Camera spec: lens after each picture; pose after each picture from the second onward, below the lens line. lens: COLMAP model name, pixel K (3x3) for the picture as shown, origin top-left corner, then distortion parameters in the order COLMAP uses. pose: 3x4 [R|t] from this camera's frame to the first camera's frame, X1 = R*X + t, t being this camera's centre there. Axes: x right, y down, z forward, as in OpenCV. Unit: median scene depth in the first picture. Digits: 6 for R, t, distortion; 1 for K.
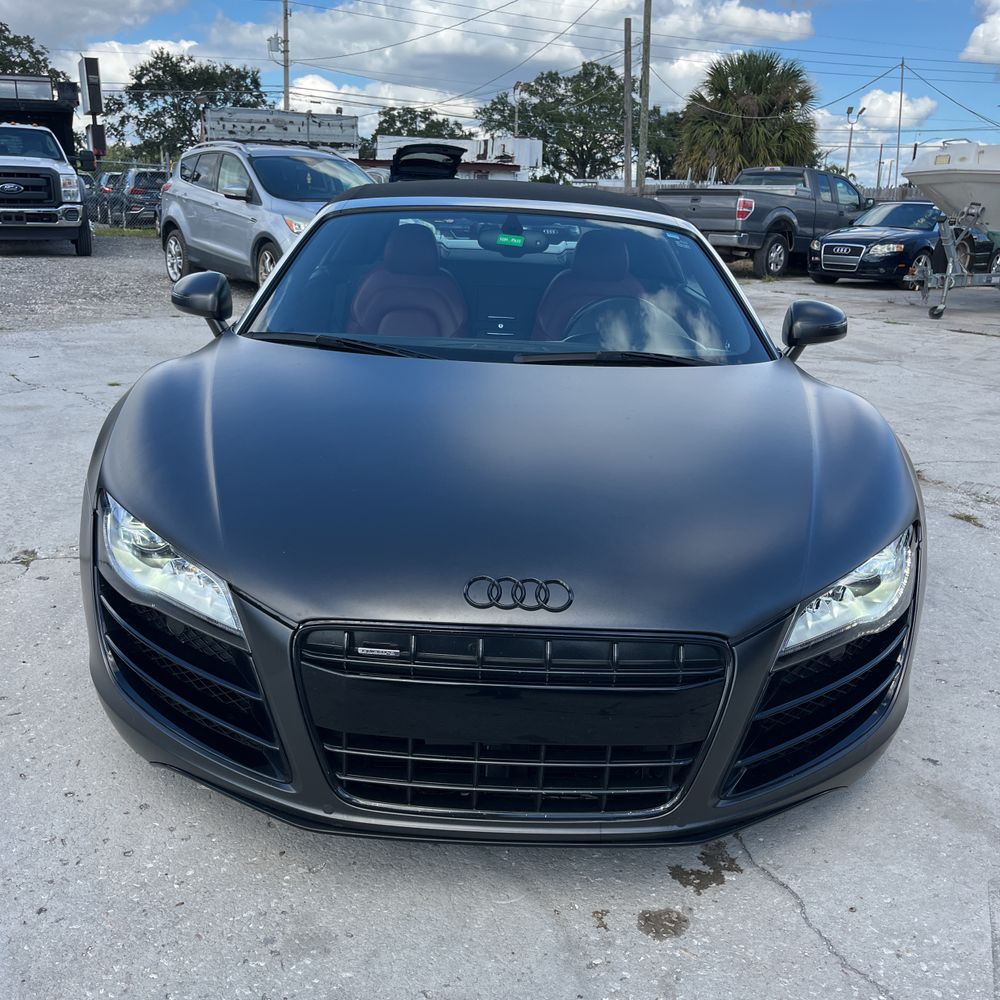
lens RADIAL K [[1025.8, 0, 484.4], [0, 1025.8, 505.8], [0, 0, 1]] dist [0.020755, 0.000000]
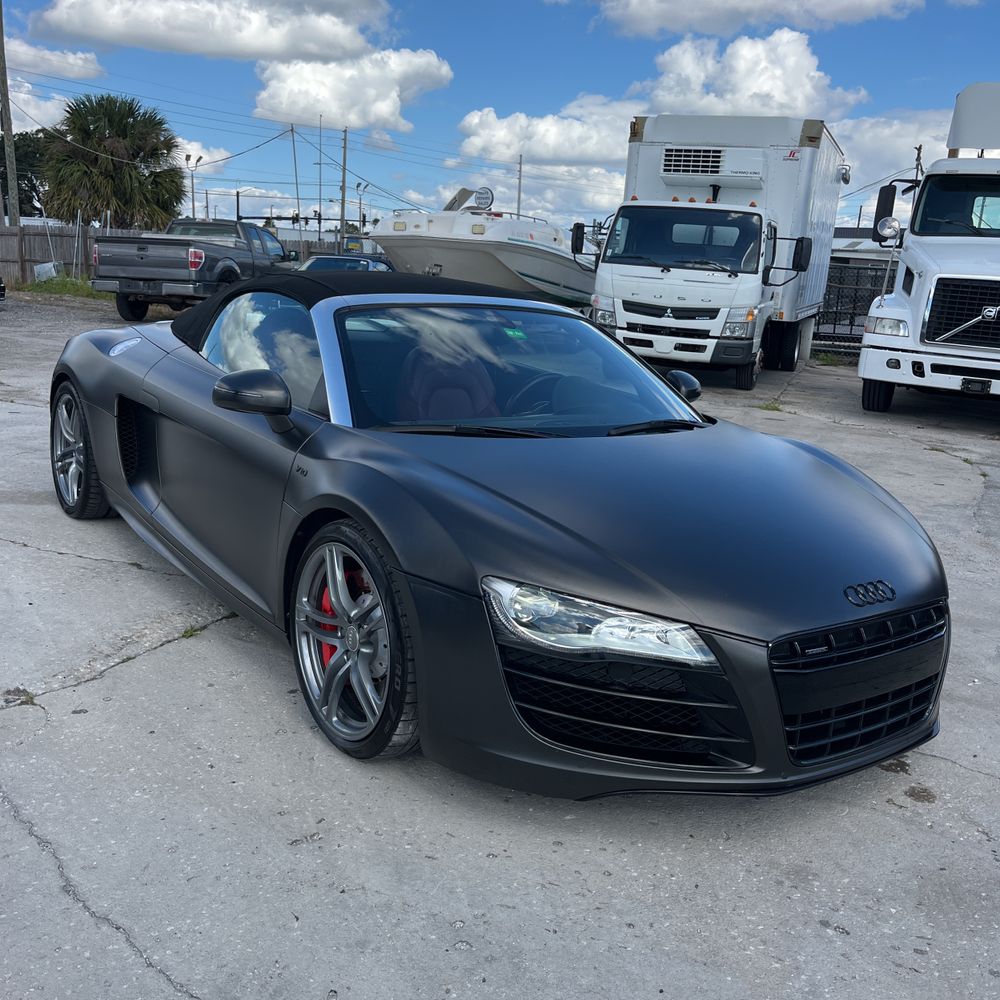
lens RADIAL K [[1025.8, 0, 494.5], [0, 1025.8, 513.8], [0, 0, 1]] dist [0.020755, 0.000000]
pose [[0.809270, -0.123627, 0.574281, -0.667439], [0.139565, 0.990076, 0.016464, -0.068652], [-0.570617, 0.066826, 0.818493, 0.046524]]
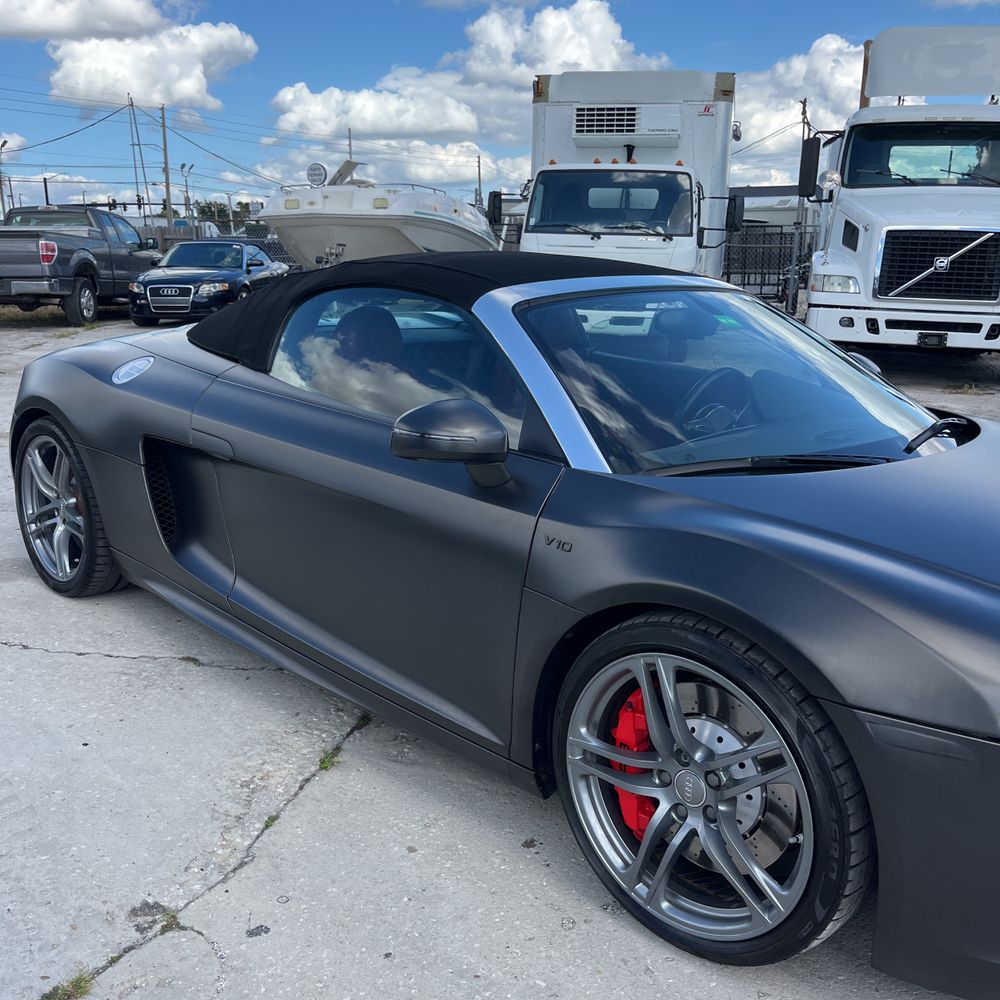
lens RADIAL K [[1025.8, 0, 496.0], [0, 1025.8, 508.9], [0, 0, 1]] dist [0.020755, 0.000000]
pose [[0.702730, -0.202606, 0.681998, -0.731480], [0.220910, 0.973351, 0.061535, -0.186537], [-0.676291, 0.107417, 0.728760, 0.465811]]
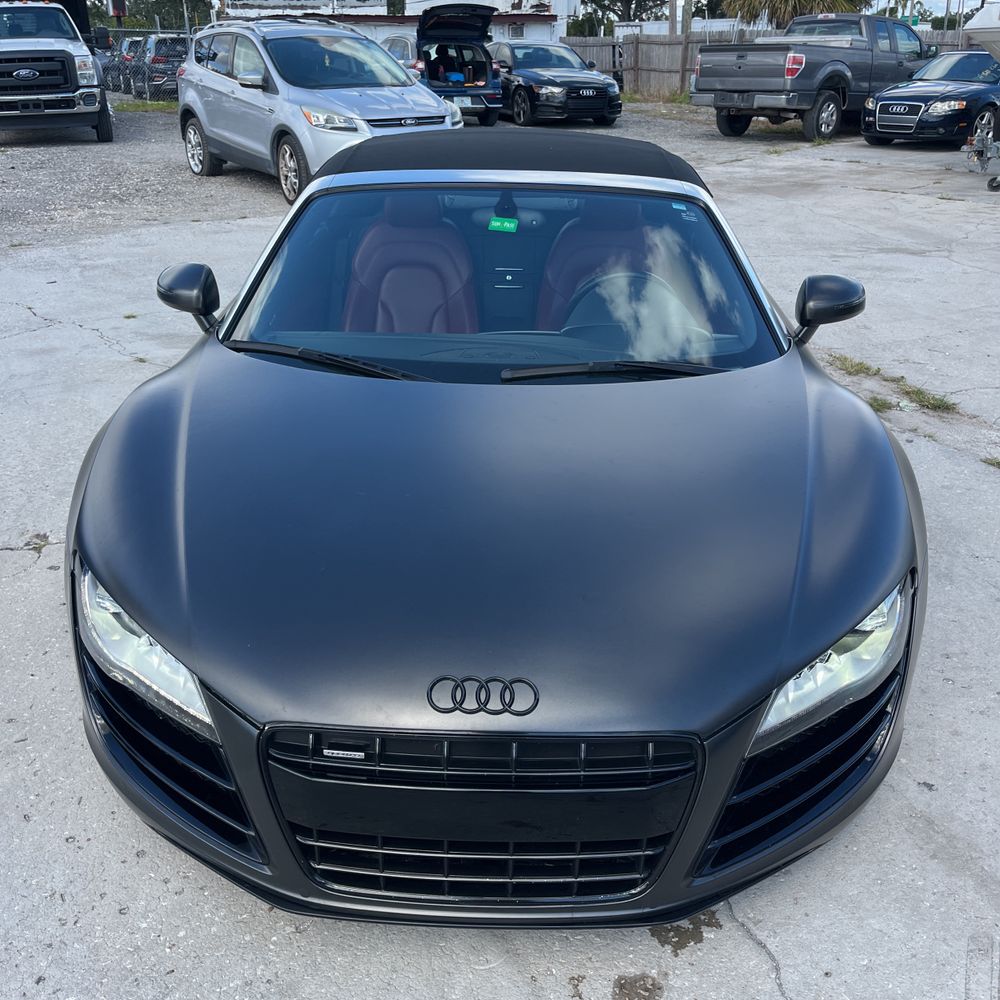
lens RADIAL K [[1025.8, 0, 483.6], [0, 1025.8, 508.0], [0, 0, 1]] dist [0.020755, 0.000000]
pose [[0.998696, -0.017888, -0.047816, 0.044970], [0.024166, 0.990671, 0.134117, -0.120062], [0.044971, -0.135097, 0.989811, 0.026646]]
